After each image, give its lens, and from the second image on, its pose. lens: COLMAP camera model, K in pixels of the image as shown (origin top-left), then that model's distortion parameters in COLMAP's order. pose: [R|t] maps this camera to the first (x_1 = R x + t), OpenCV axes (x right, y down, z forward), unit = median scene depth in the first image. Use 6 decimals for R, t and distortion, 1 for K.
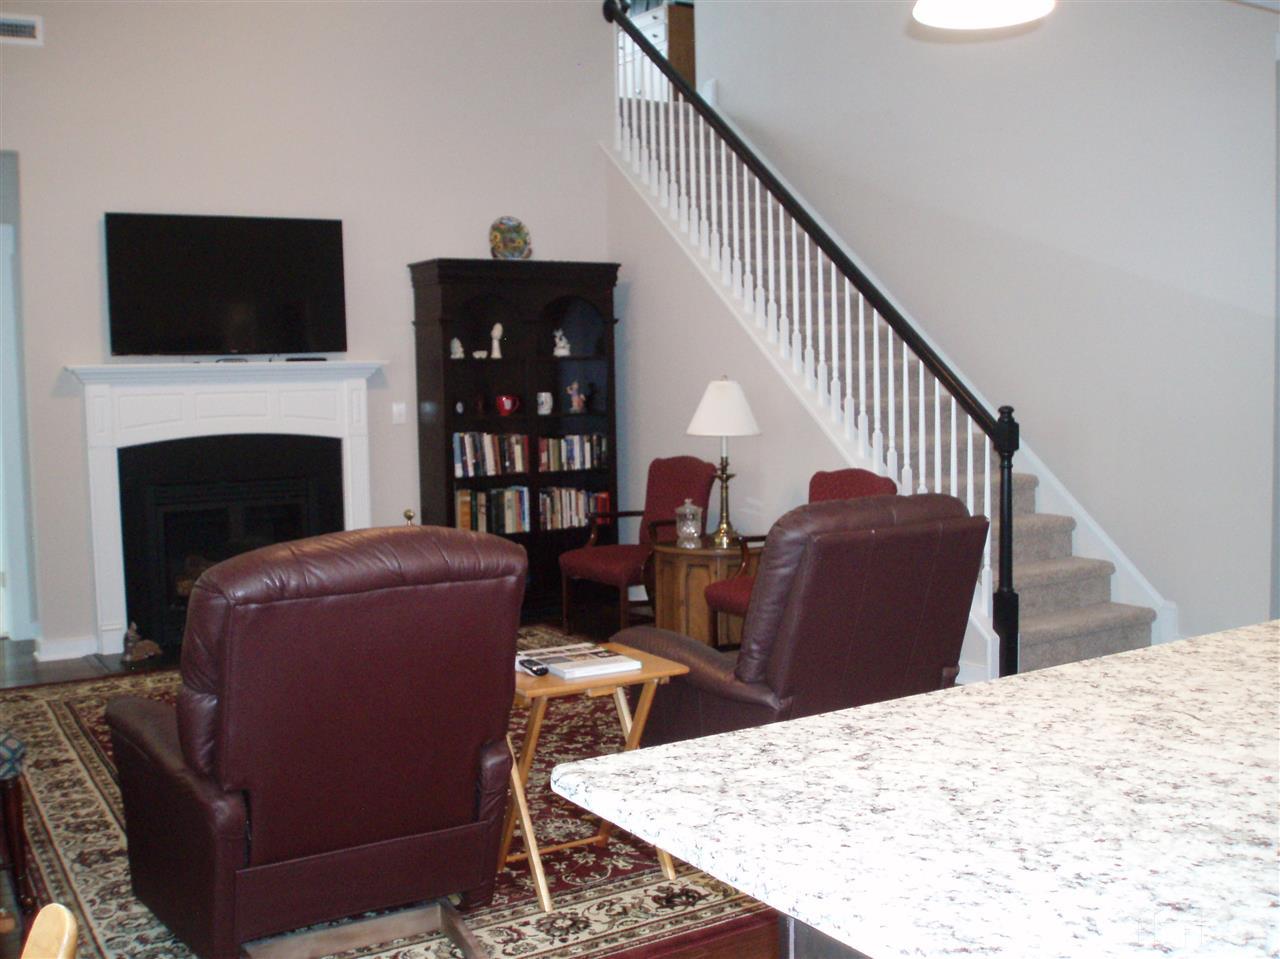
lens RADIAL K [[1398.0, 0, 646.7], [0, 1398.0, 482.0], [0, 0, 1]] dist [-0.013317, 0.000000]
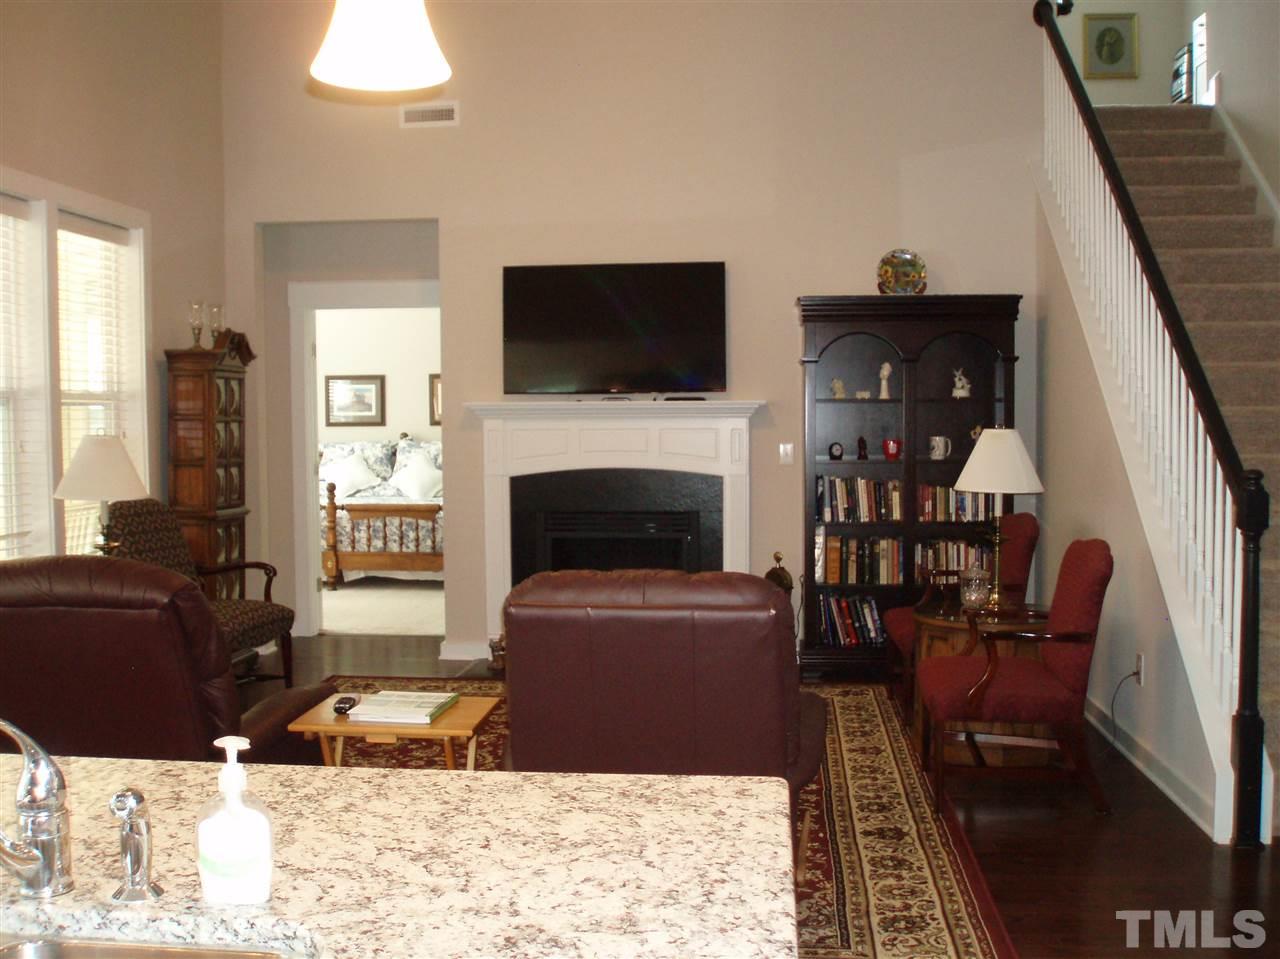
lens RADIAL K [[1398.0, 0, 641.1], [0, 1398.0, 477.2], [0, 0, 1]] dist [-0.013317, 0.000000]
pose [[0.807950, 0.042421, -0.587722, 0.322216], [-0.057331, 0.998332, -0.006756, -0.019911], [0.586455, 0.039153, 0.809035, 0.140034]]
